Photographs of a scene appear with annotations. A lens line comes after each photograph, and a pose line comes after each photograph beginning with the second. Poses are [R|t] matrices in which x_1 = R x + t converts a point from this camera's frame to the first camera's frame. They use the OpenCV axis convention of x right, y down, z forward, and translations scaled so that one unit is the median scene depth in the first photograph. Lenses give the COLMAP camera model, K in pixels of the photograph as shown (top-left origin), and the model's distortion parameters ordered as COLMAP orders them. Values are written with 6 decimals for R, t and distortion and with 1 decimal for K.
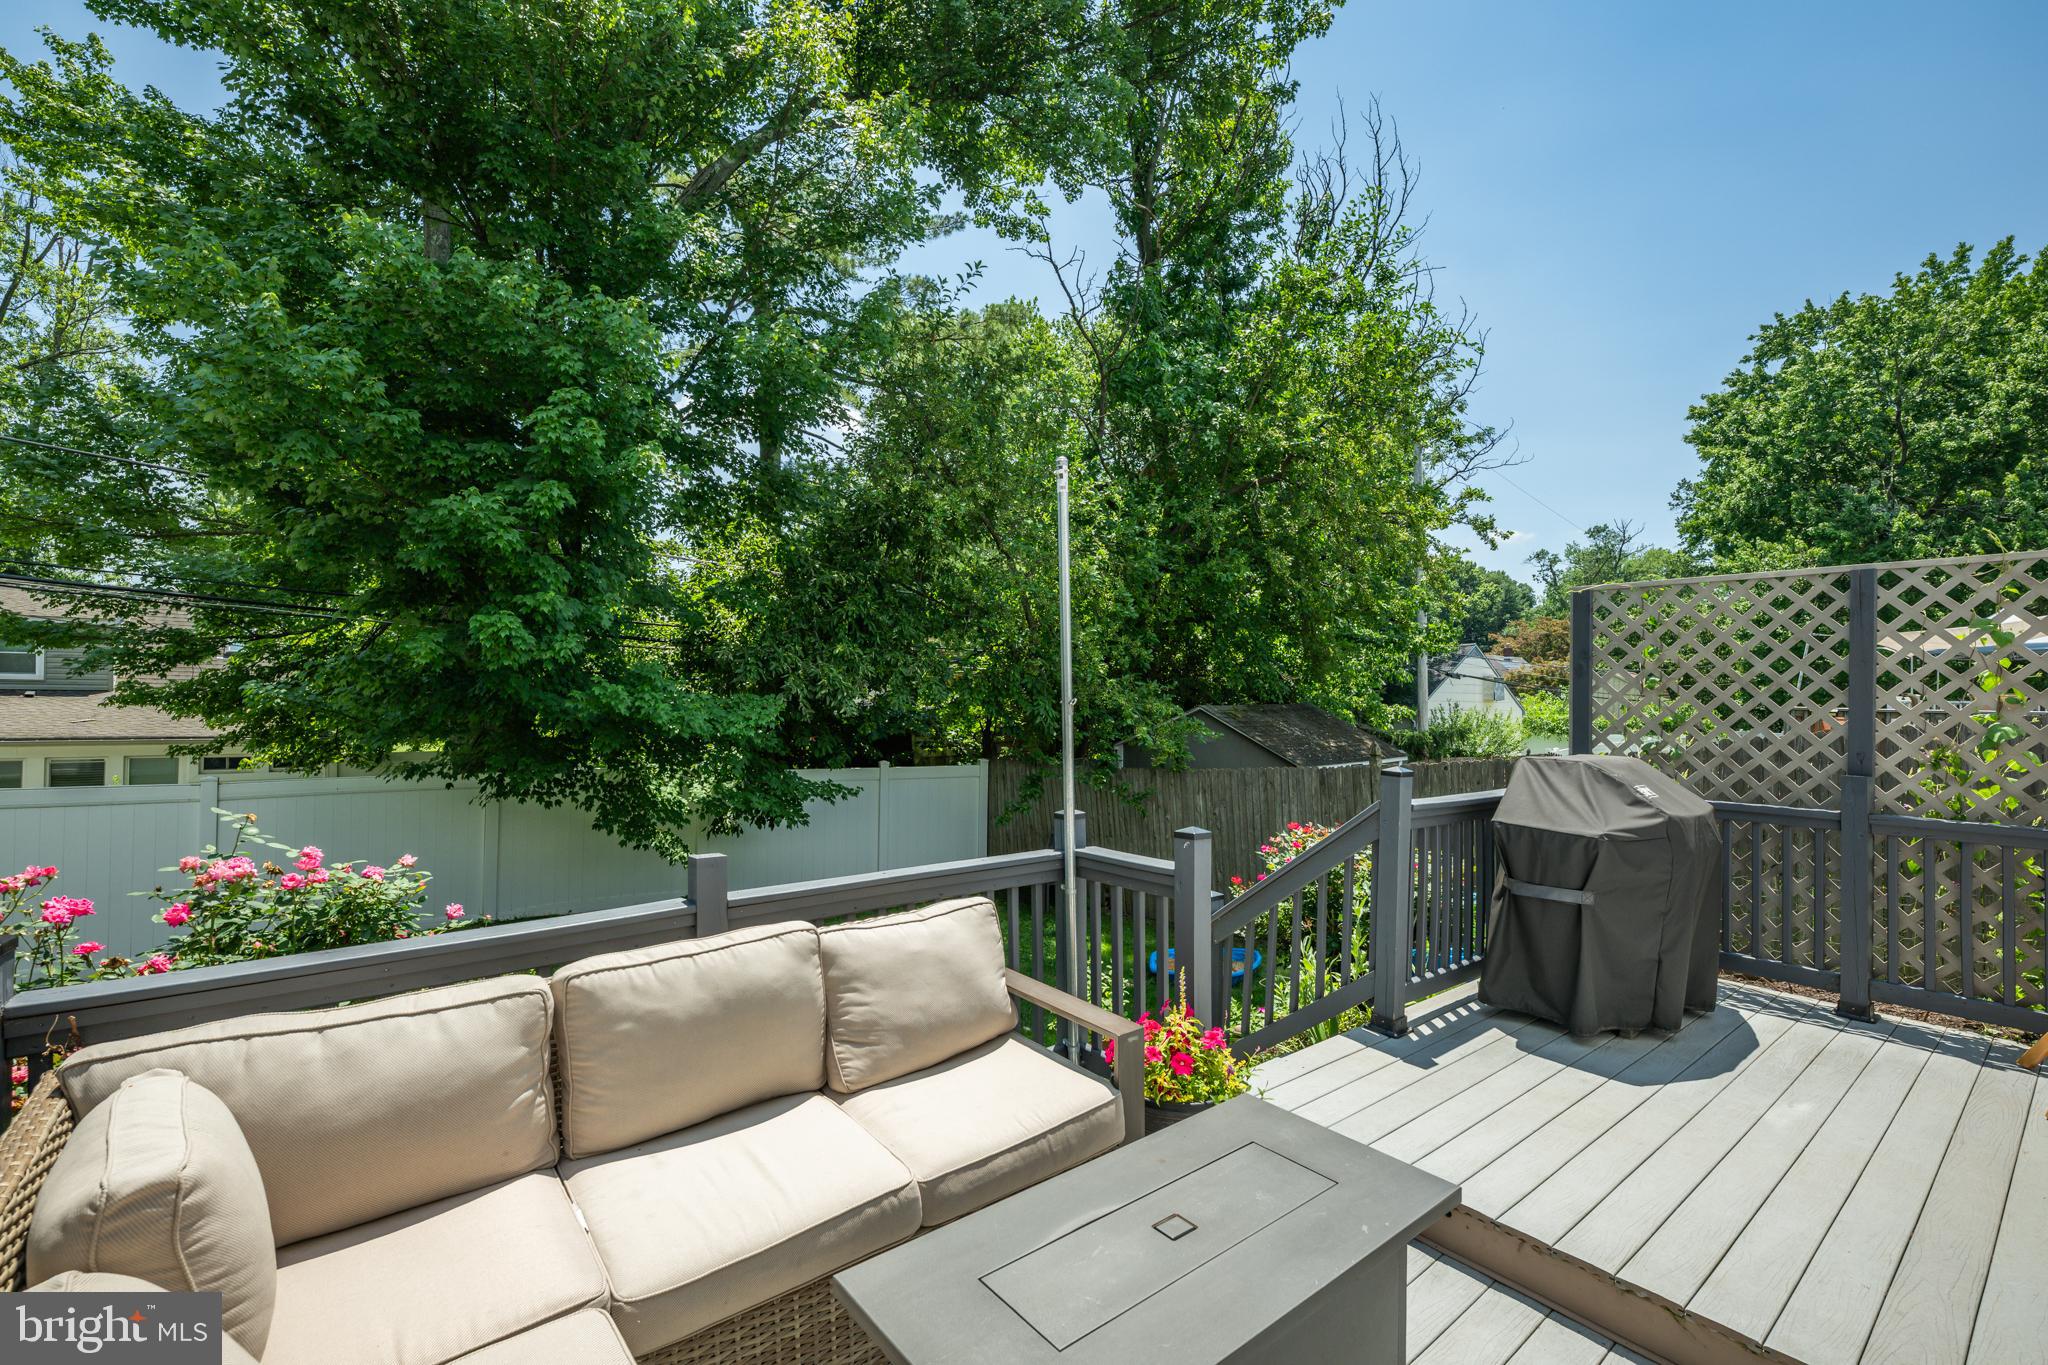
lens RADIAL K [[864.0, 0, 1040.1], [0, 864.0, 668.9], [0, 0, 1]] dist [0.000093, -0.001968]
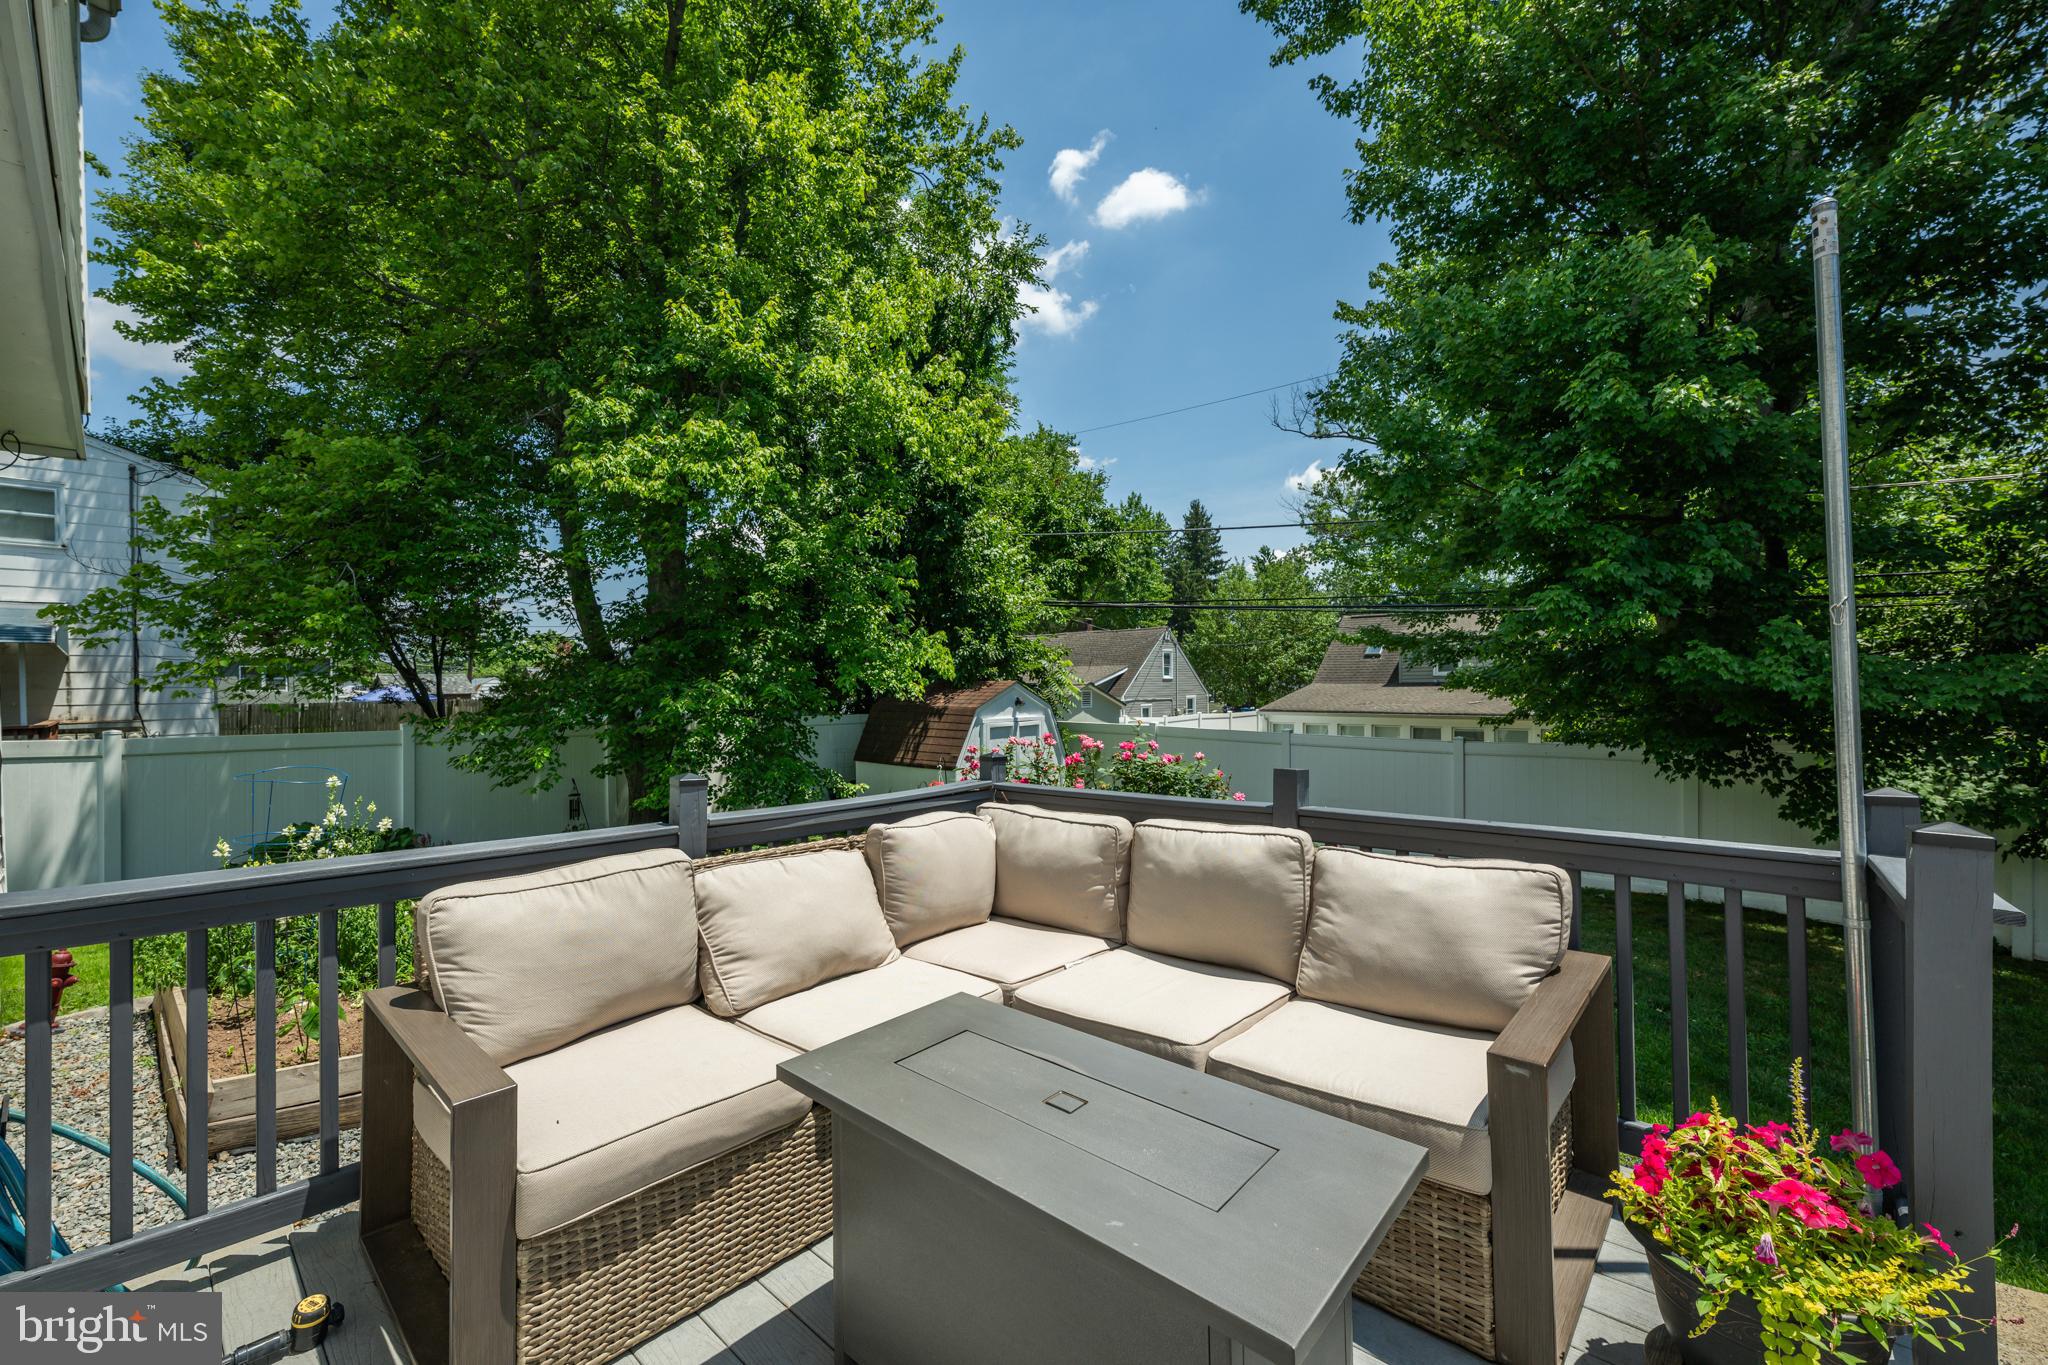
lens RADIAL K [[809.3, 0, 1028.3], [0, 809.3, 680.8], [0, 0, 1]] dist [-0.000661, -0.000001]
pose [[0.168634, -0.021729, -0.985439, 0.319276], [0.045039, 0.998883, -0.014318, 0.049020], [0.984649, -0.041969, 0.169425, 0.239455]]
